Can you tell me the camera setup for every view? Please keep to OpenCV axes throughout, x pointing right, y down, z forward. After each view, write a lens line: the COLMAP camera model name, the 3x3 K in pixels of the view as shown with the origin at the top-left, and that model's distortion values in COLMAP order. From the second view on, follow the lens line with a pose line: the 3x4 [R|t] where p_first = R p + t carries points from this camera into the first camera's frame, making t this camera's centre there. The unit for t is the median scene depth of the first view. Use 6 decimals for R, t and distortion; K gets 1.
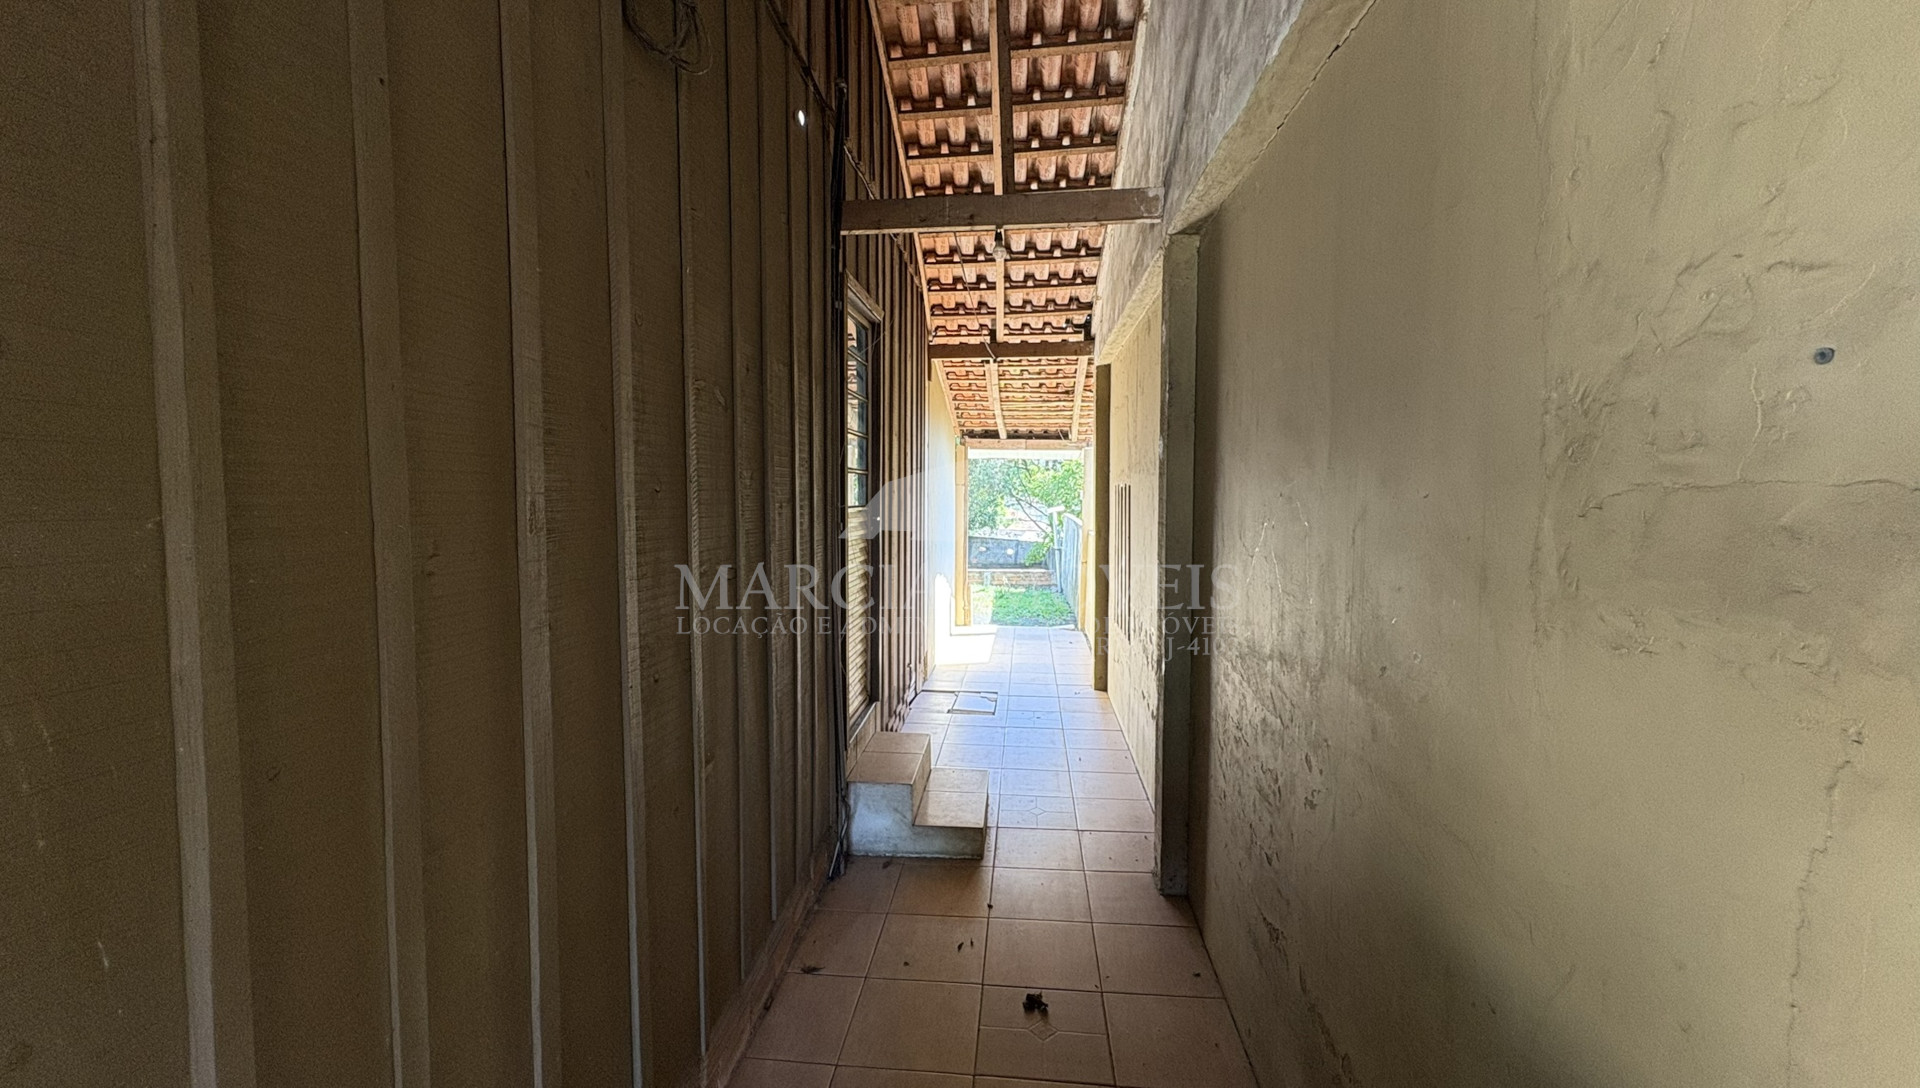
lens RADIAL K [[767.3, 0, 956.4], [0, 767.3, 536.5], [0, 0, 1]] dist [0.002035, 0.000091]
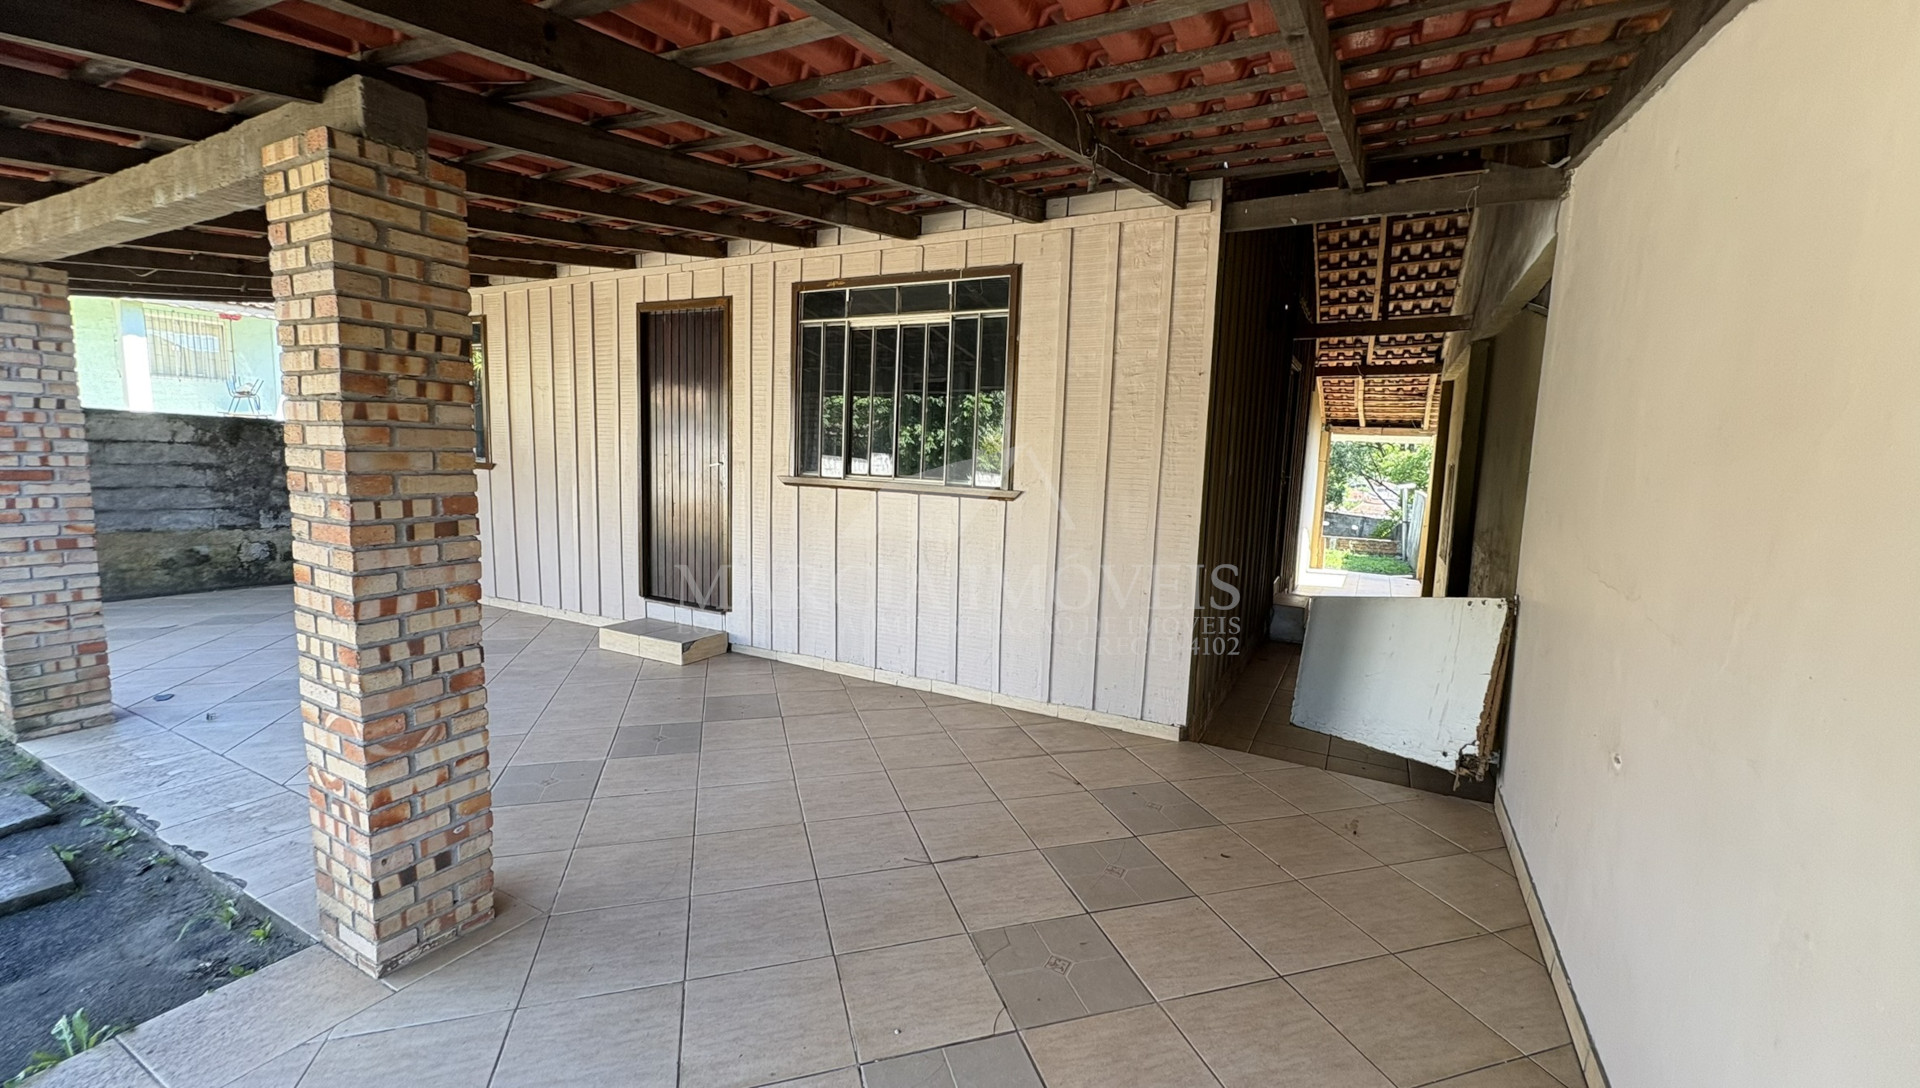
lens RADIAL K [[767.3, 0, 963.6], [0, 767.3, 549.5], [0, 0, 1]] dist [0.002035, 0.000091]
pose [[0.920111, 0.077210, -0.383971, -0.054541], [-0.056453, 0.996283, 0.065057, 0.039725], [0.387567, -0.038183, 0.921050, -0.563045]]
